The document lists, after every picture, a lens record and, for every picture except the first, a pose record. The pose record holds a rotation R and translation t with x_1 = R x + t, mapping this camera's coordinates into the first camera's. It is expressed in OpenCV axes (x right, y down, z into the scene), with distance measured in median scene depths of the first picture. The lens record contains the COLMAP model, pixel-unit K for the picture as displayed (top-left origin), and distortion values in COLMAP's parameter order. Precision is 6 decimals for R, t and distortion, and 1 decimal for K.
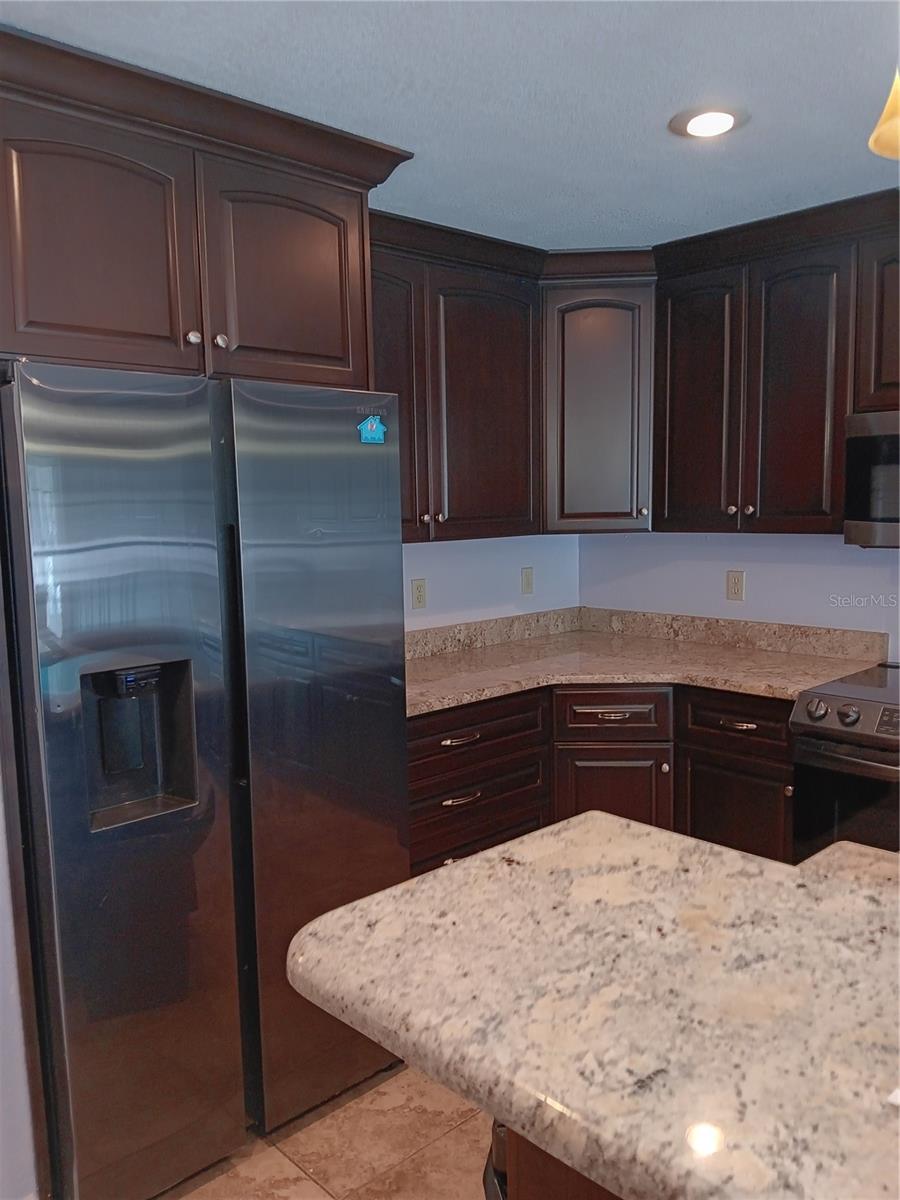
lens RADIAL K [[918.2, 0, 445.2], [0, 918.2, 608.8], [0, 0, 1]] dist [0.008423, -0.052879]
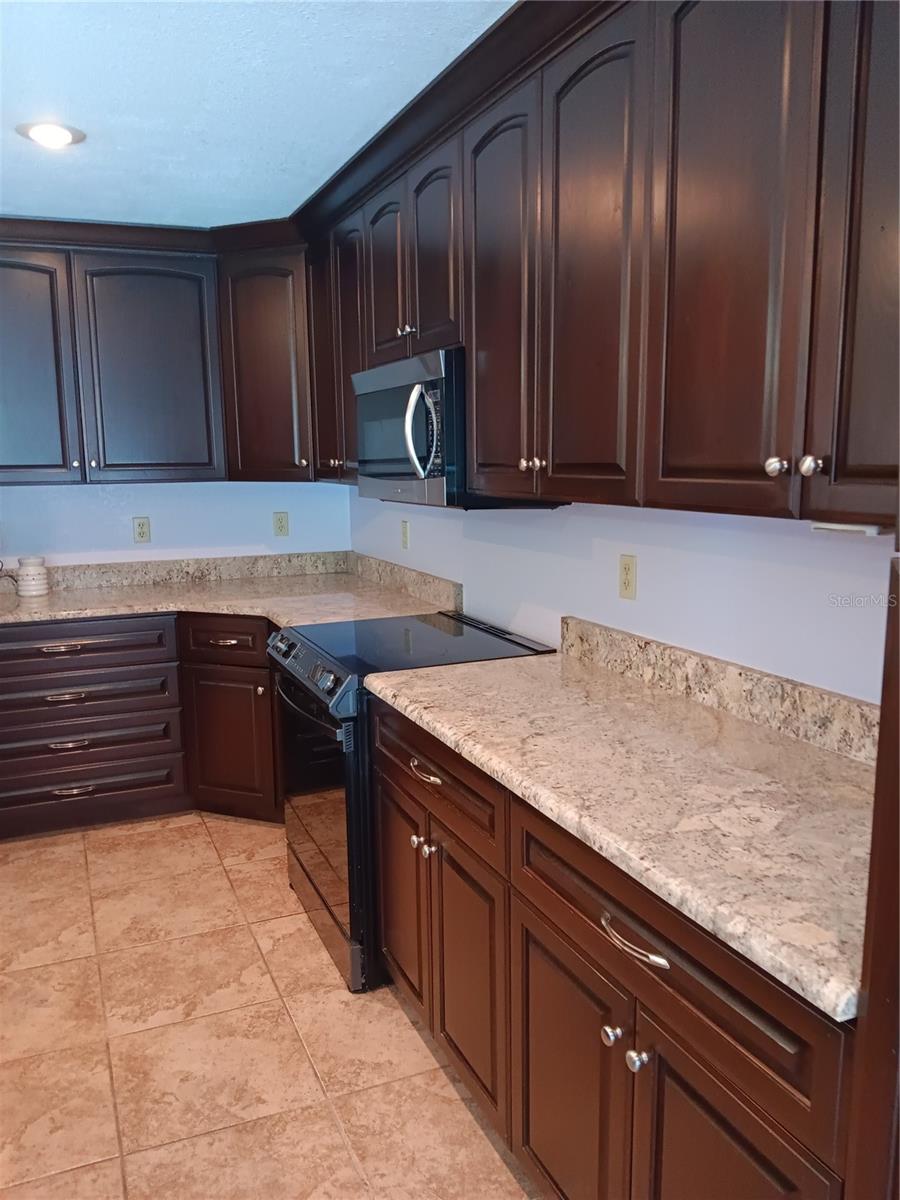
lens RADIAL K [[918.2, 0, 445.3], [0, 918.2, 610.0], [0, 0, 1]] dist [0.008423, -0.052879]
pose [[0.948067, 0.064877, -0.311385, 2.902771], [-0.047435, 0.996868, 0.063275, -0.032160], [0.314515, -0.045218, 0.948175, 0.021394]]
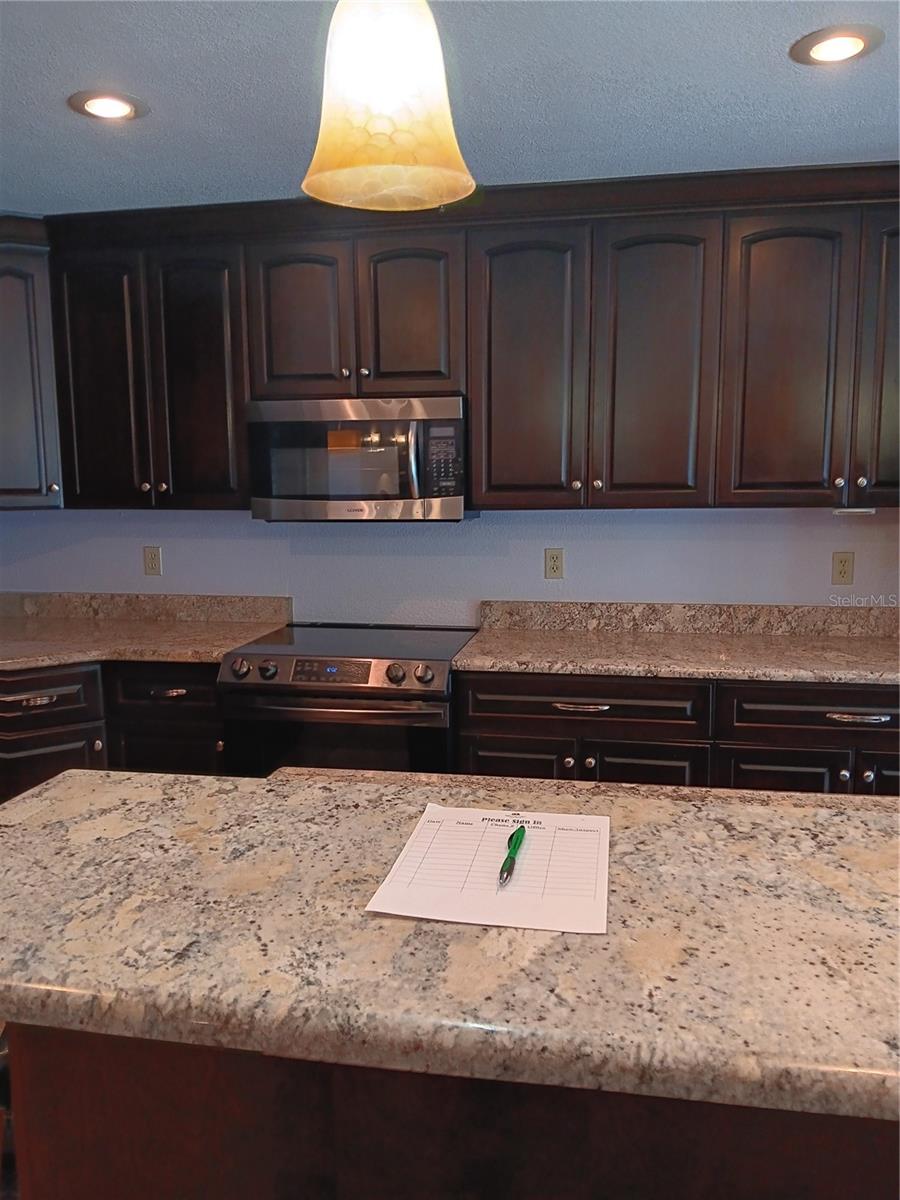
lens RADIAL K [[918.2, 0, 455.7], [0, 918.2, 598.1], [0, 0, 1]] dist [0.008423, -0.052879]
pose [[0.799493, -0.066327, 0.597002, -0.109030], [0.061886, 0.997691, 0.027966, 0.030422], [-0.597479, 0.014587, 0.801752, -0.101822]]
